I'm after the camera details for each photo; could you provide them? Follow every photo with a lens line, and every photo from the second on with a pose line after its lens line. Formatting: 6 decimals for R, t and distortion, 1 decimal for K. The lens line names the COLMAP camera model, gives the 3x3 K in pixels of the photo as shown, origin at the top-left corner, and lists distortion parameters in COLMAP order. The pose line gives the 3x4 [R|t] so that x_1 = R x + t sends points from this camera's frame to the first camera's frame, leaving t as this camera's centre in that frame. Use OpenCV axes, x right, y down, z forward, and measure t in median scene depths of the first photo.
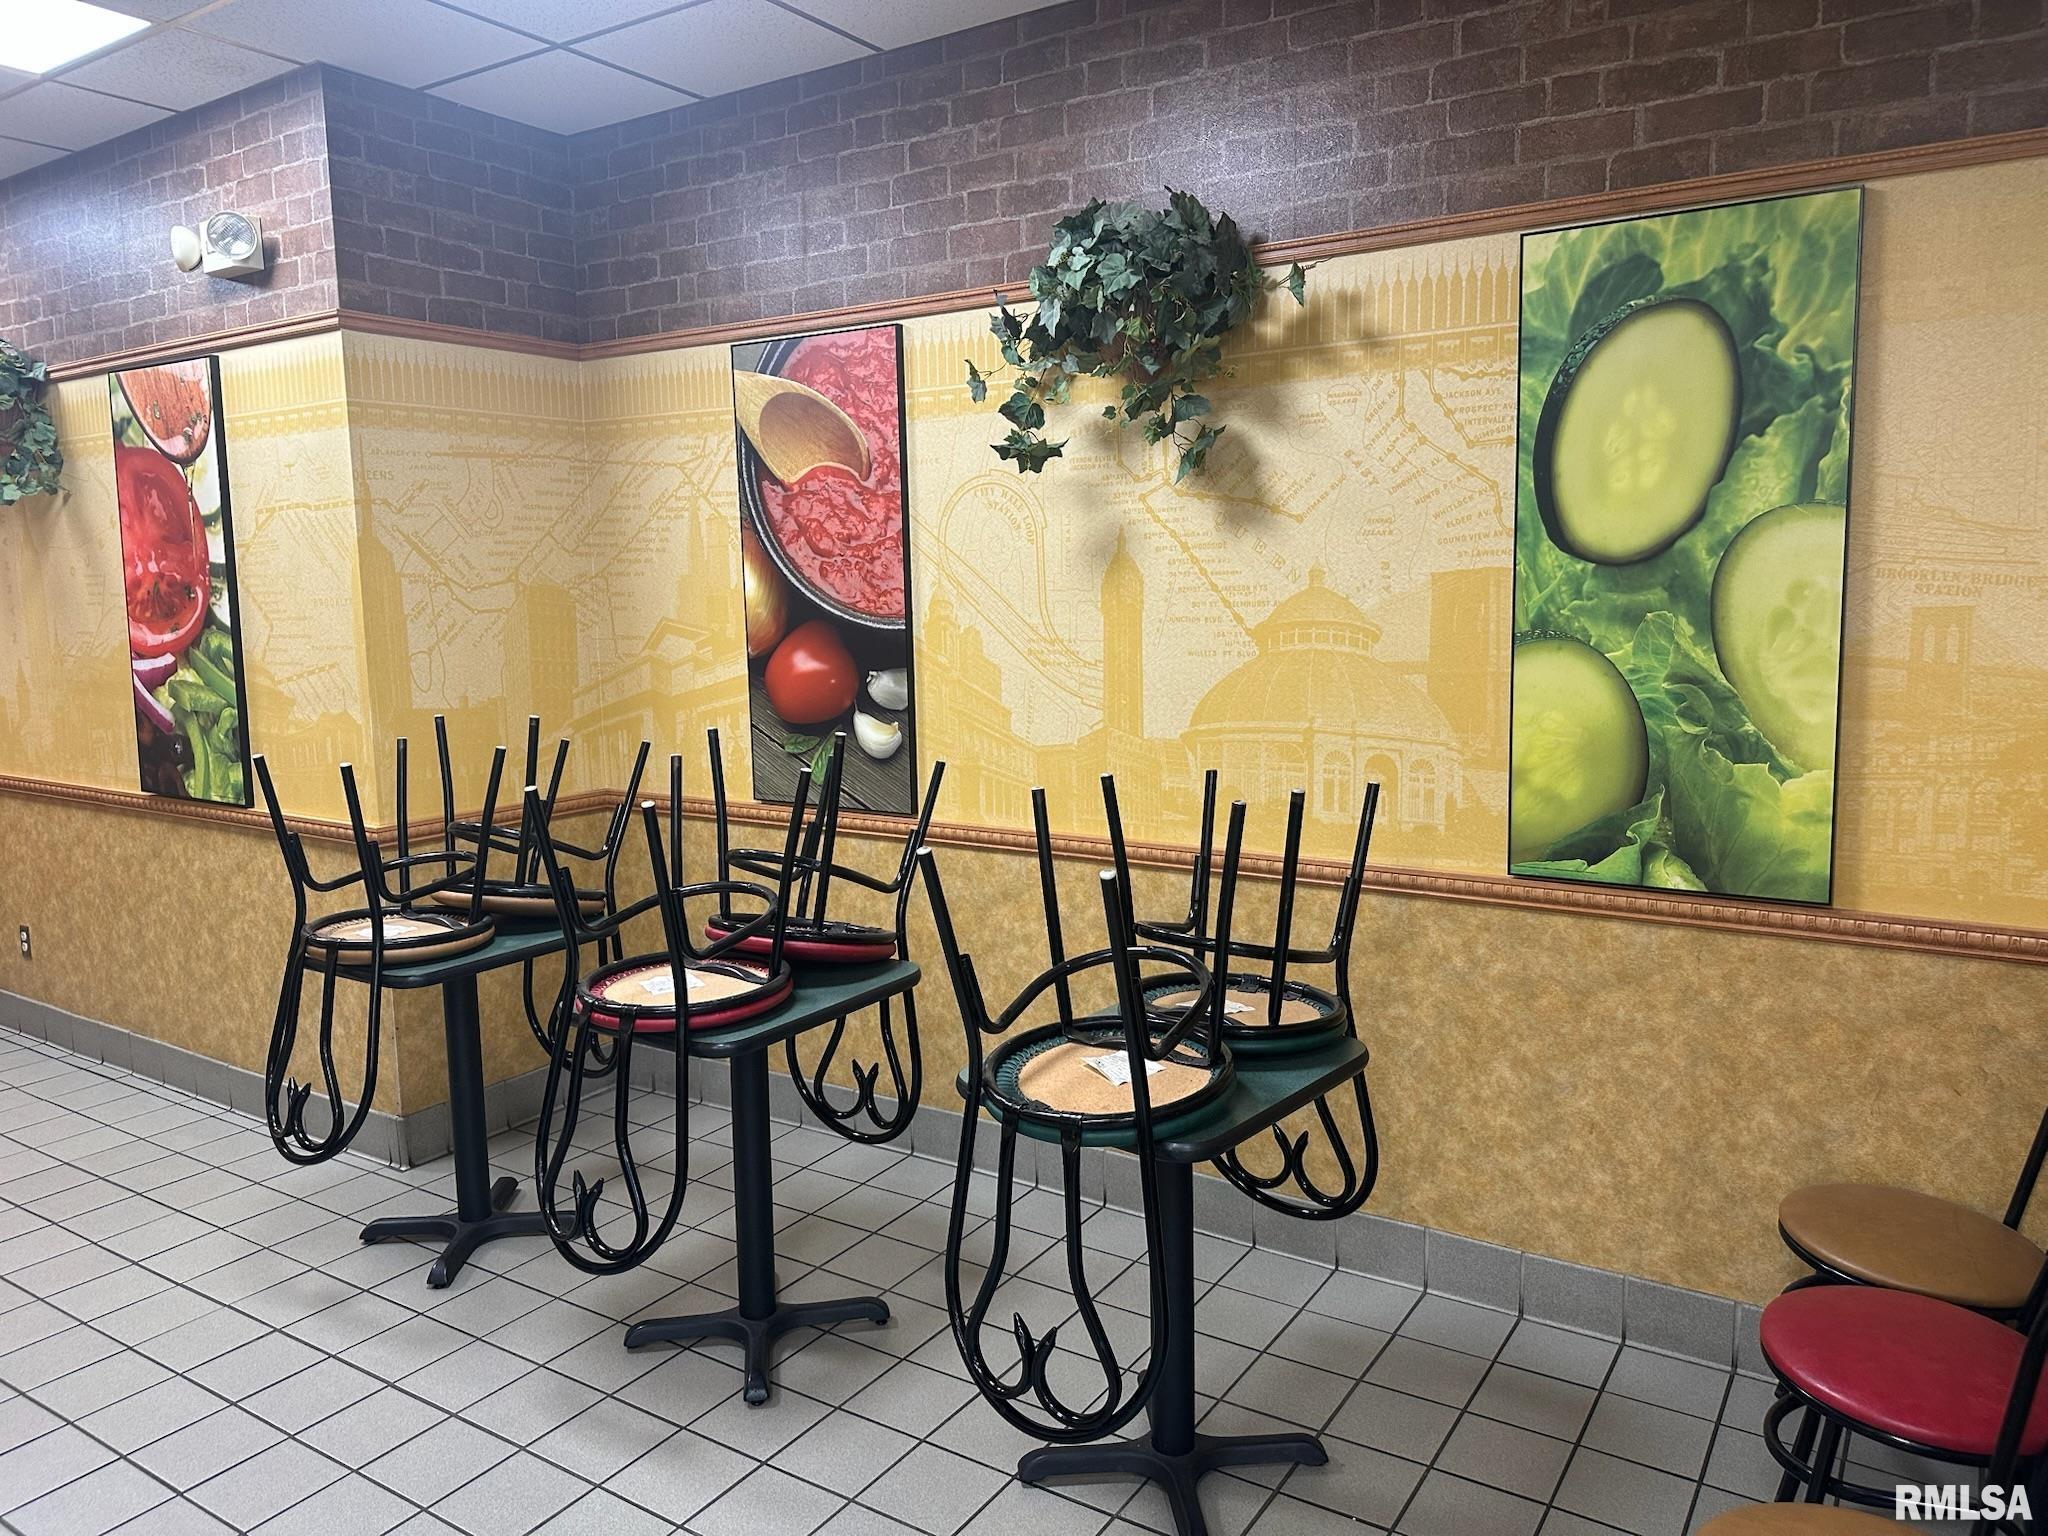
lens RADIAL K [[1427.9, 0, 1024.0], [0, 1427.9, 768.0], [0, 0, 1]] dist [0.004521, -0.000470]
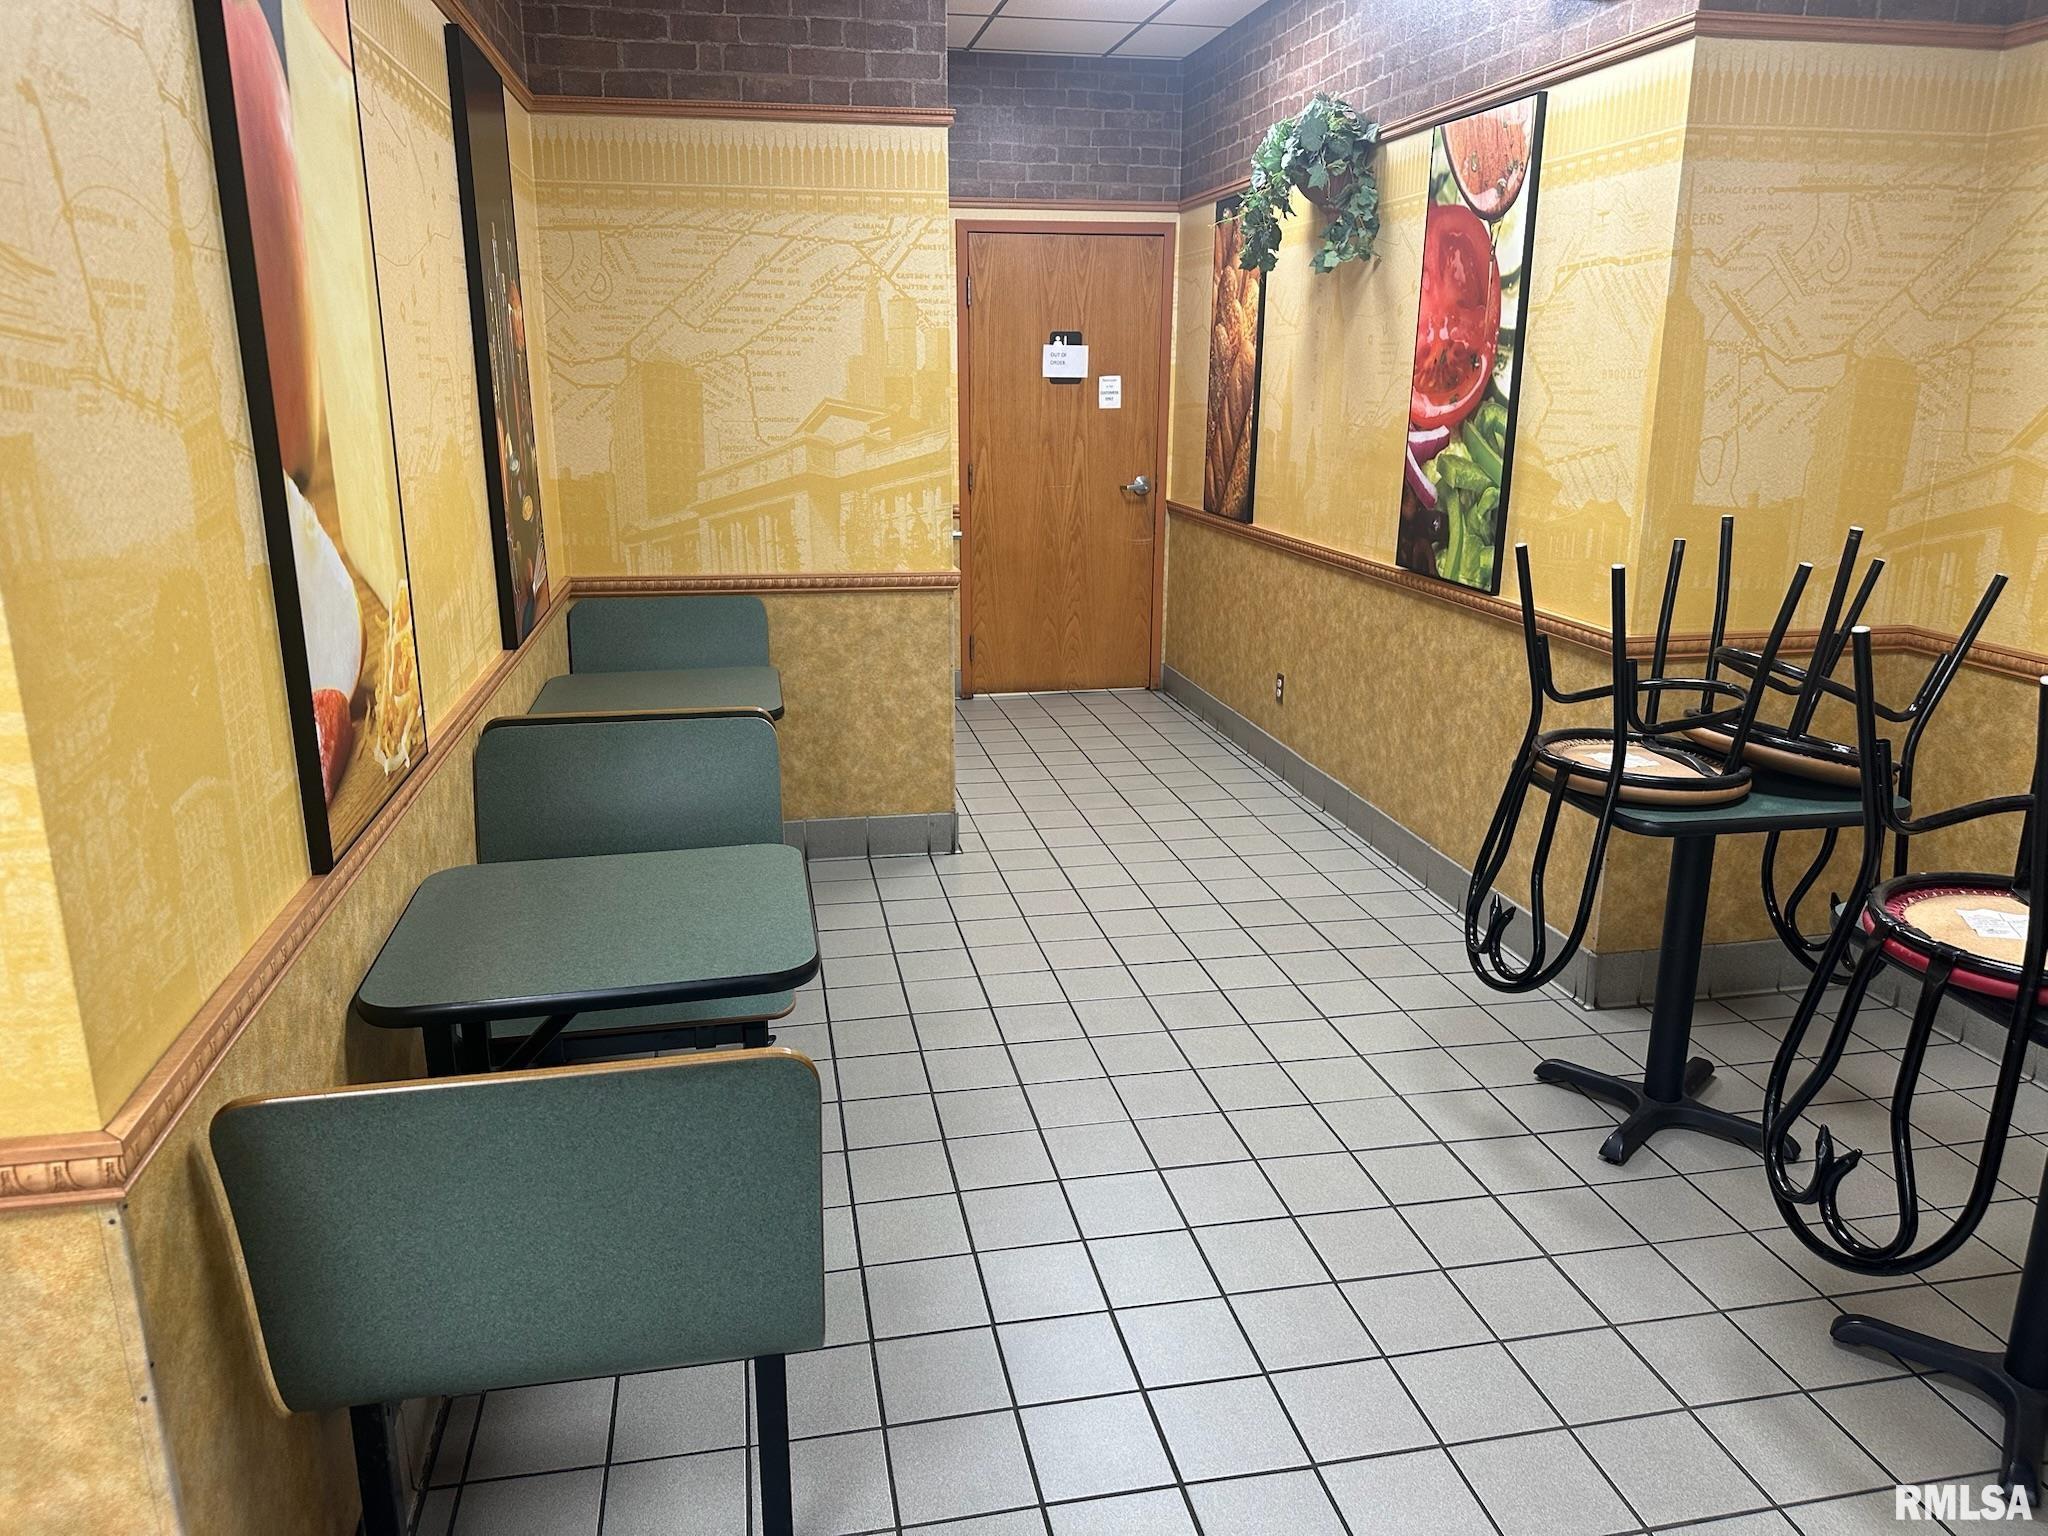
lens RADIAL K [[1450.7, 0, 1014.2], [0, 1450.7, 721.4], [0, 0, 1]] dist [0.045114, -0.060842]
pose [[0.691567, 0.186206, -0.697898, -0.076917], [-0.108214, 0.982005, 0.154775, -0.005443], [0.714160, -0.031515, 0.699273, 0.101367]]
